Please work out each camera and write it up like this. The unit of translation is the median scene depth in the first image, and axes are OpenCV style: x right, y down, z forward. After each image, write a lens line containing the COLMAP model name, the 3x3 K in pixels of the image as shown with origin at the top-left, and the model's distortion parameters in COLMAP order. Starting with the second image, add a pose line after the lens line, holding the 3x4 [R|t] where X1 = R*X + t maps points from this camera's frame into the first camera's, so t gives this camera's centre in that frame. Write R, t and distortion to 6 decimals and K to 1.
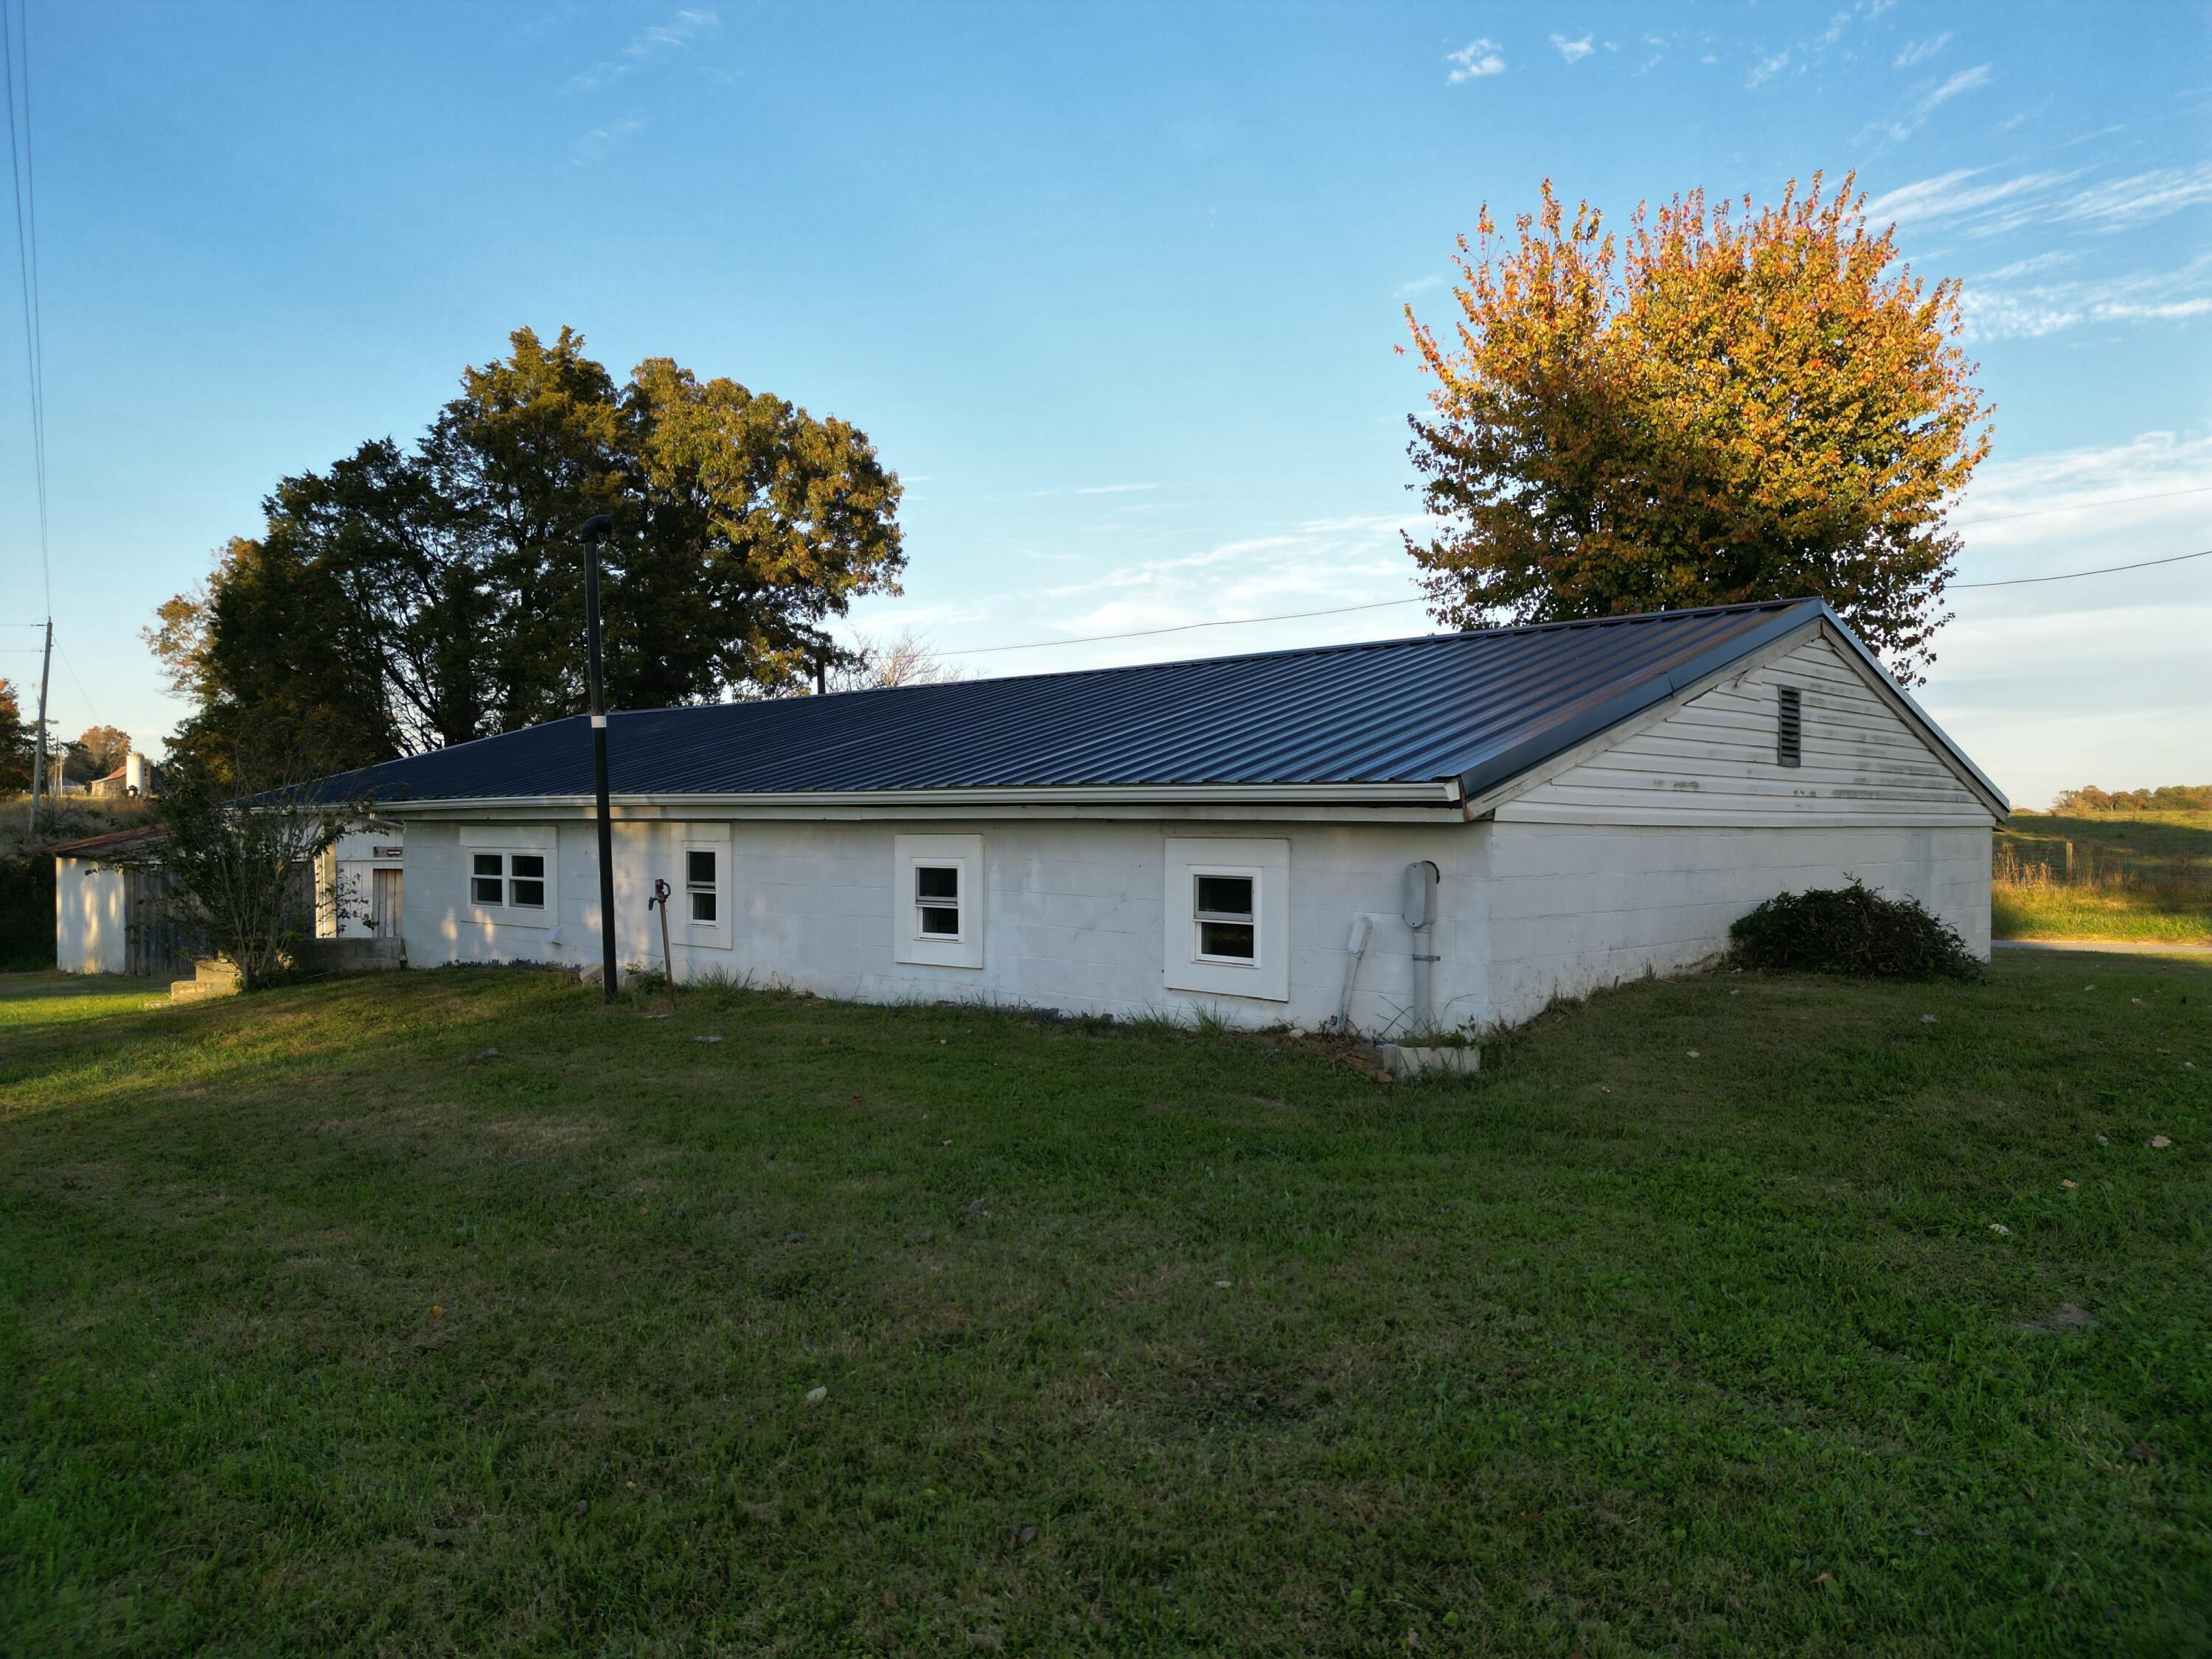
lens RADIAL K [[1563.7, 0, 1106.0], [0, 1563.7, 829.5], [0, 0, 1]] dist [0.080821, -0.064657]
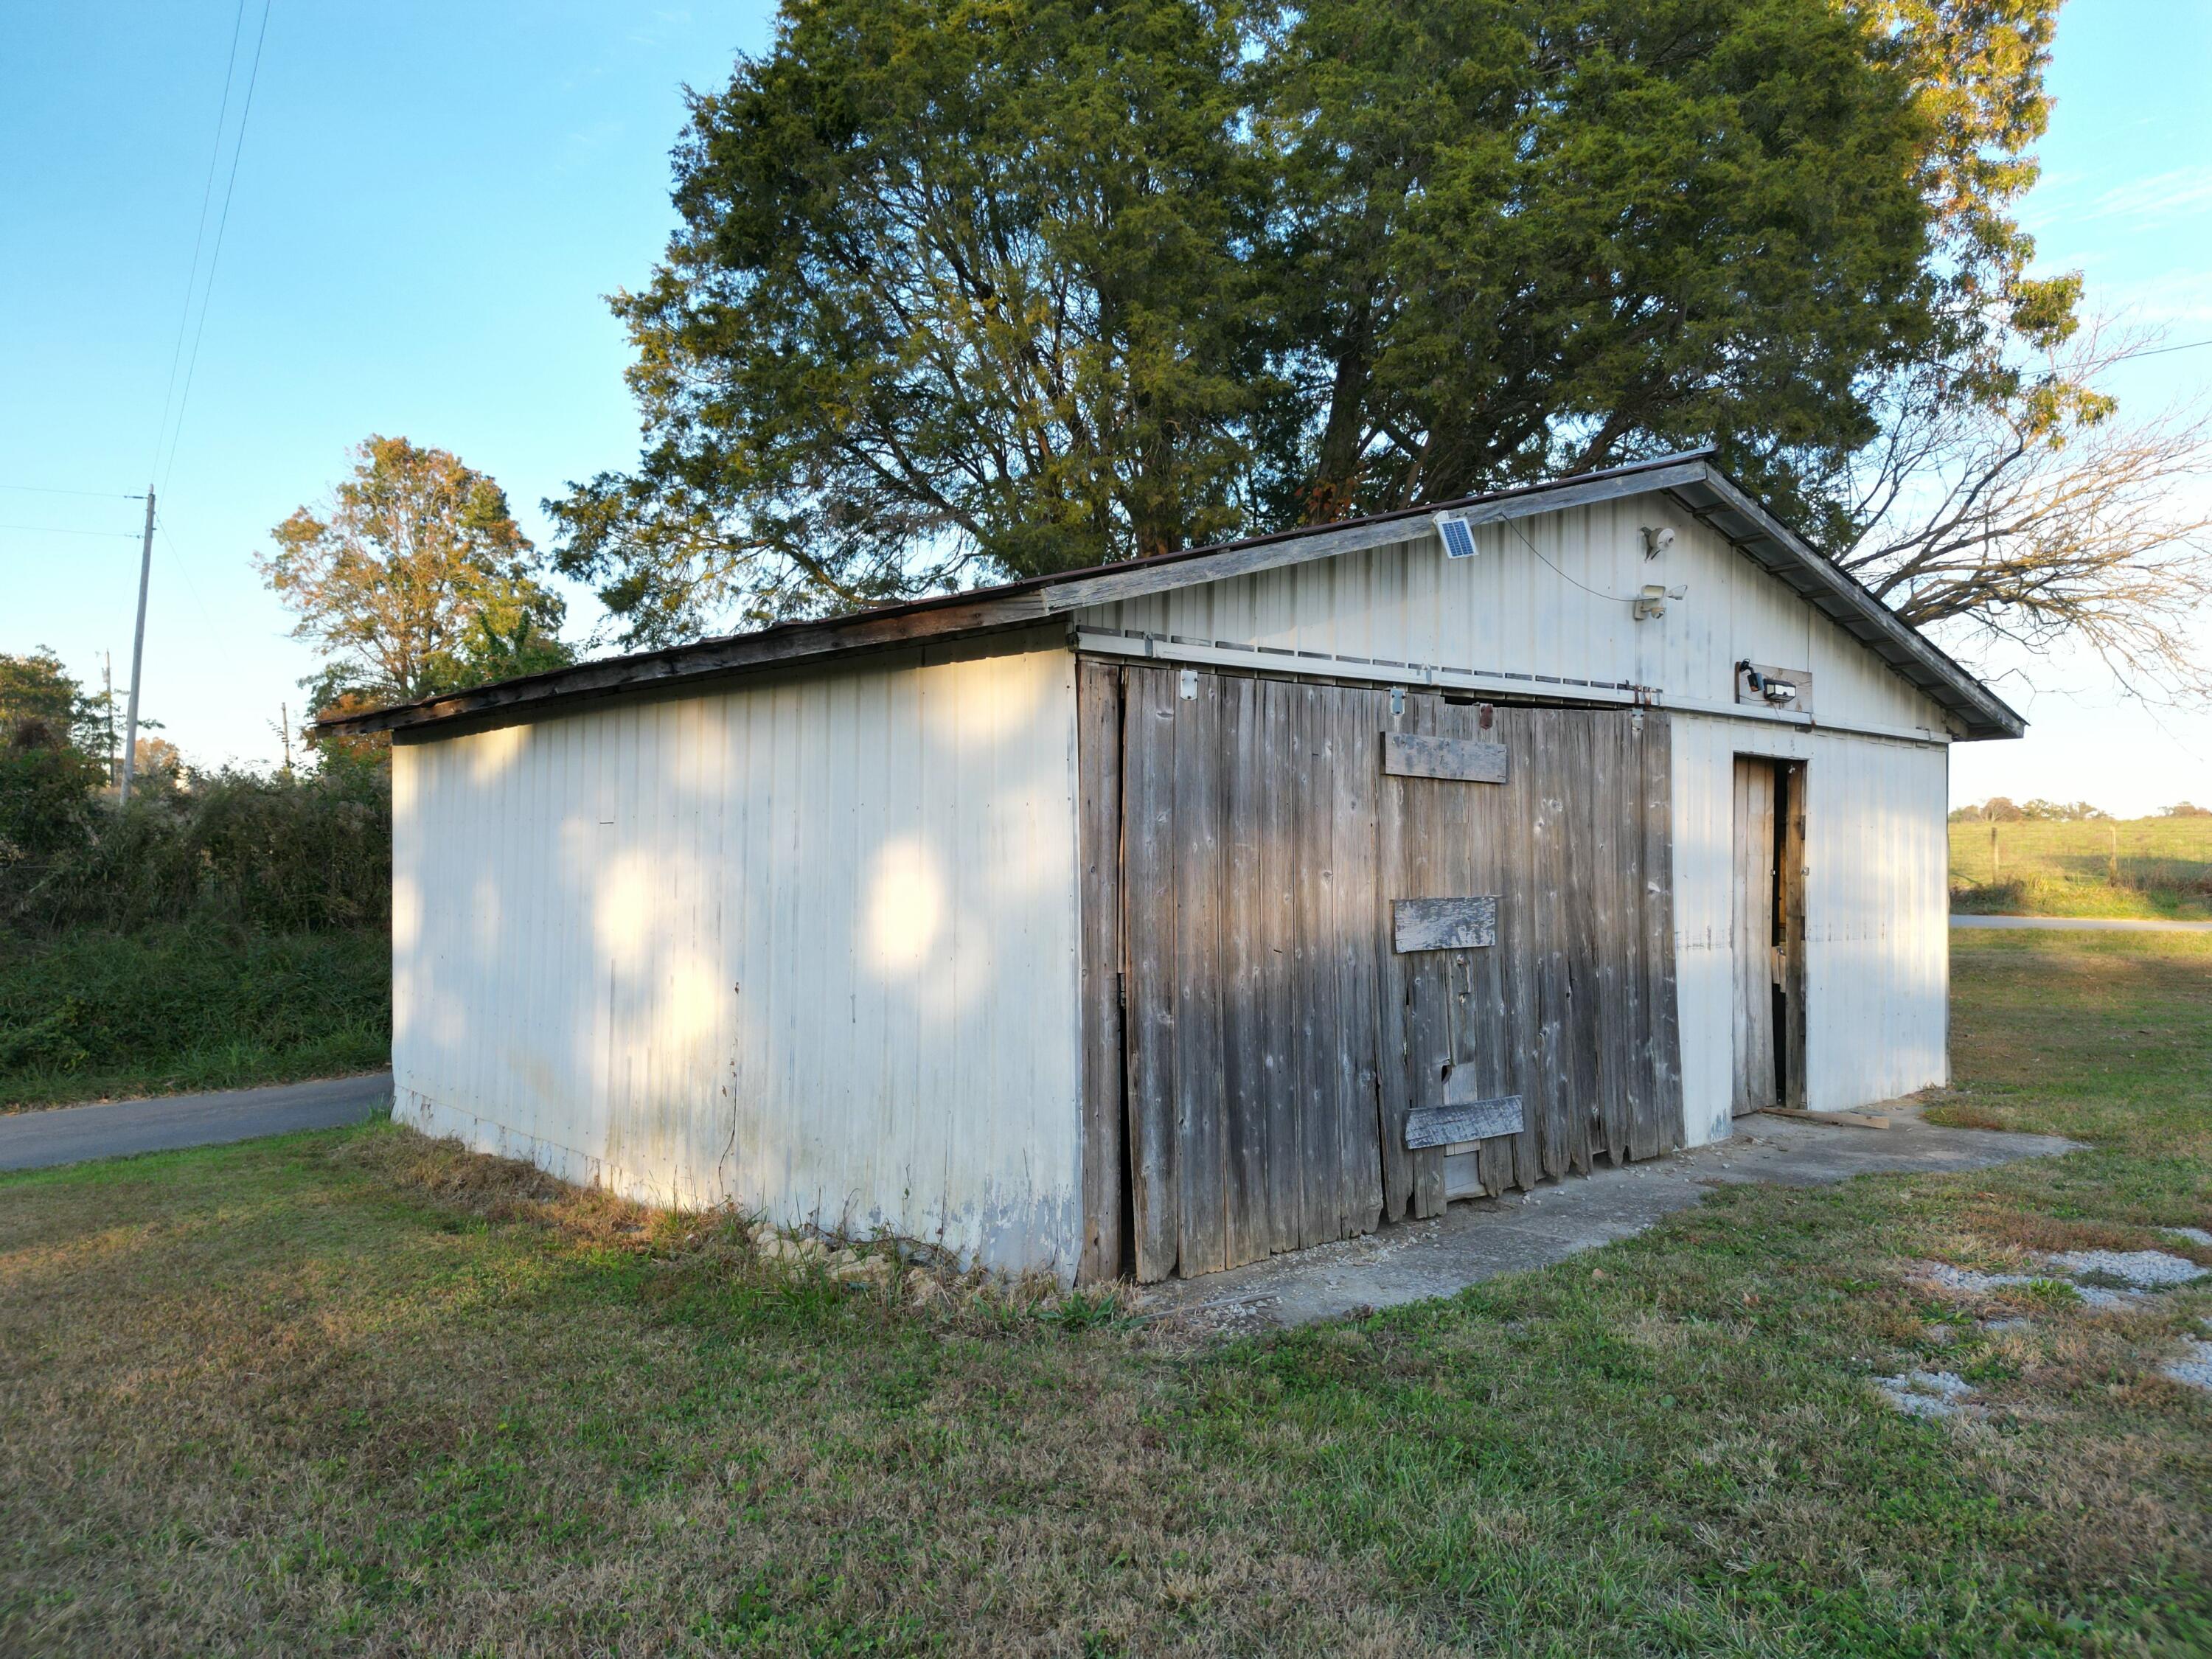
lens RADIAL K [[1563.7, 0, 1106.0], [0, 1563.7, 829.5], [0, 0, 1]] dist [0.080821, -0.064657]
pose [[0.999870, -0.000794, -0.016089, -0.189662], [0.000572, 0.999905, -0.013786, 0.013909], [0.016099, 0.013775, 0.999776, 0.258492]]
